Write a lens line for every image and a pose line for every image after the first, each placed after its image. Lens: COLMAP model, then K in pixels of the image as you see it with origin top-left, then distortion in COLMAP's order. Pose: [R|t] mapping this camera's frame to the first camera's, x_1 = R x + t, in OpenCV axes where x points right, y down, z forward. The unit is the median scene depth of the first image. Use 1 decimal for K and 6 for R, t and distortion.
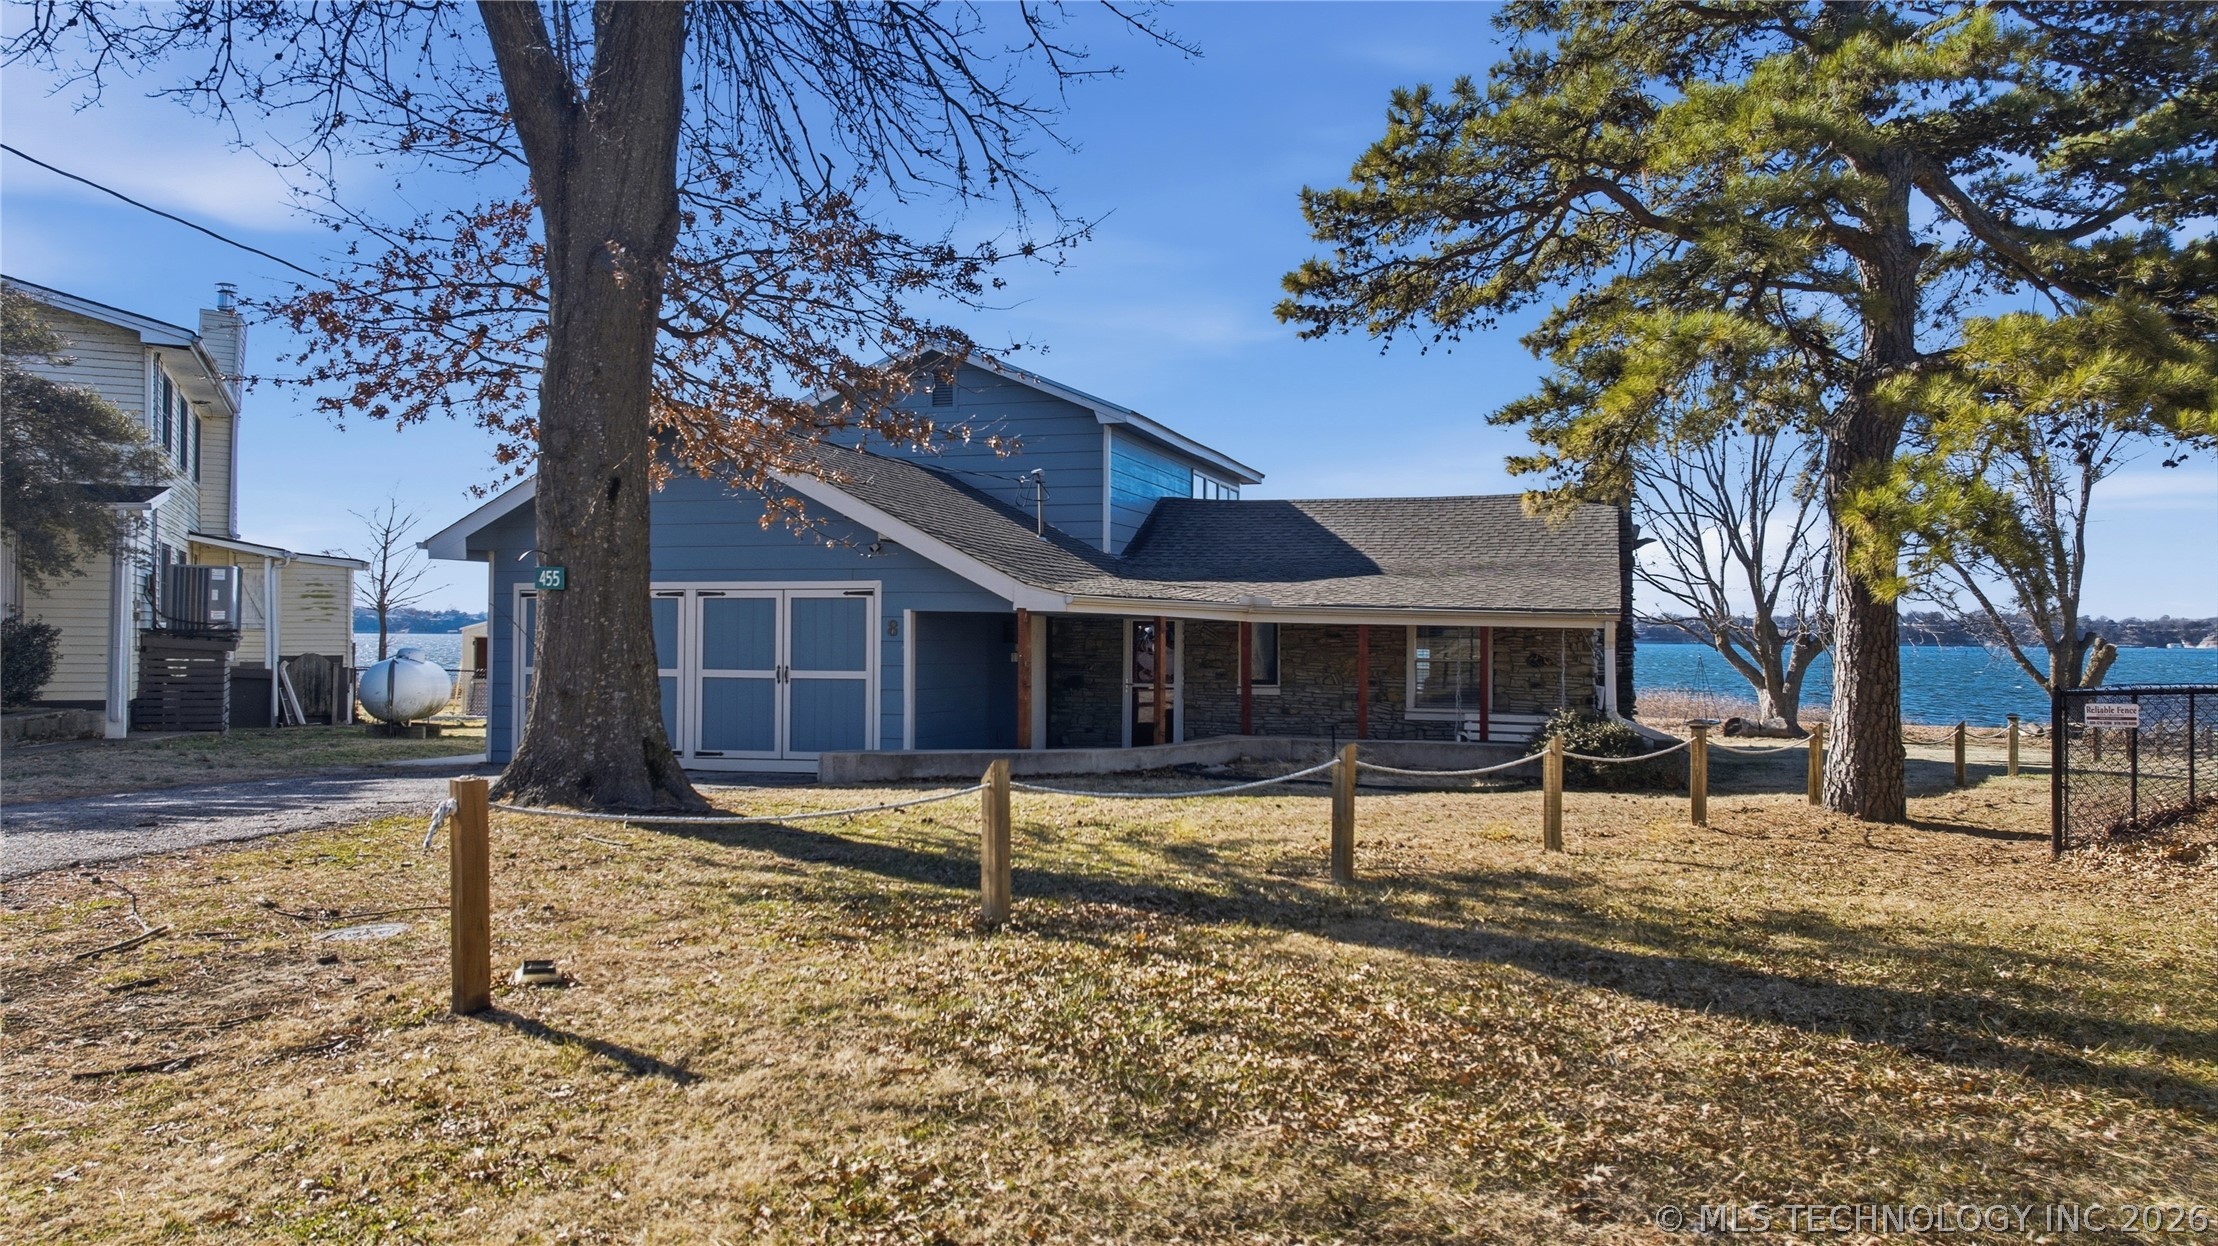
lens RADIAL K [[1548.8, 0, 1109.0], [0, 1548.8, 623.0], [0, 0, 1]] dist [-0.015116, 0.001147]
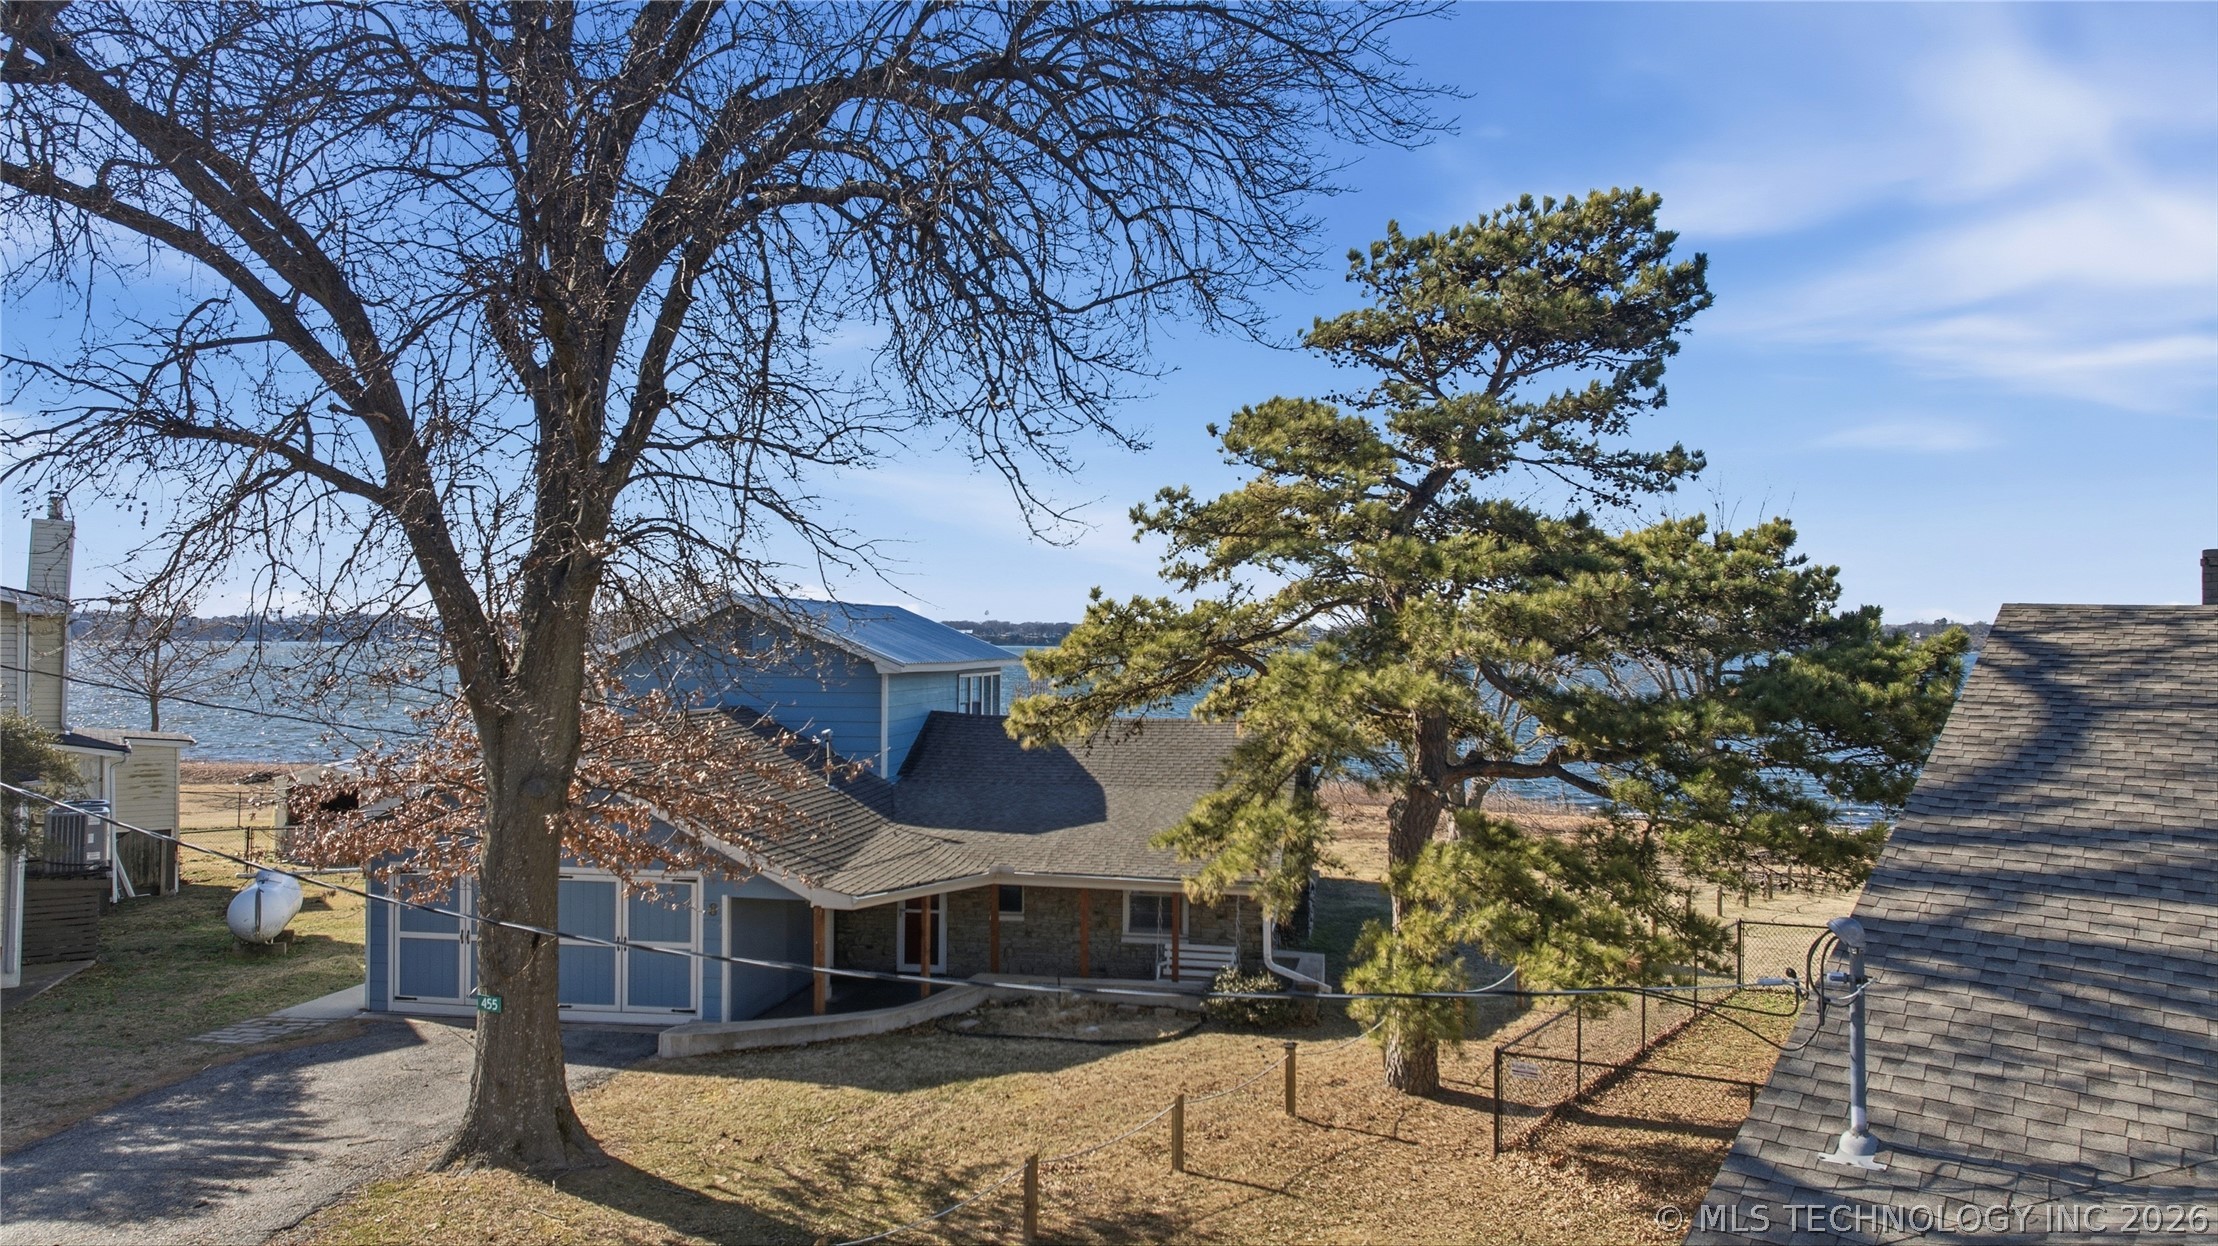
lens RADIAL K [[1632.2, 0, 1109.0], [0, 1632.2, 623.0], [0, 0, 1]] dist [0.002950, 0.004303]
pose [[0.990890, 0.006465, 0.134518, 0.000724], [-0.011057, 0.999380, 0.033417, -0.280561], [-0.134219, -0.034600, 0.990348, -0.360829]]
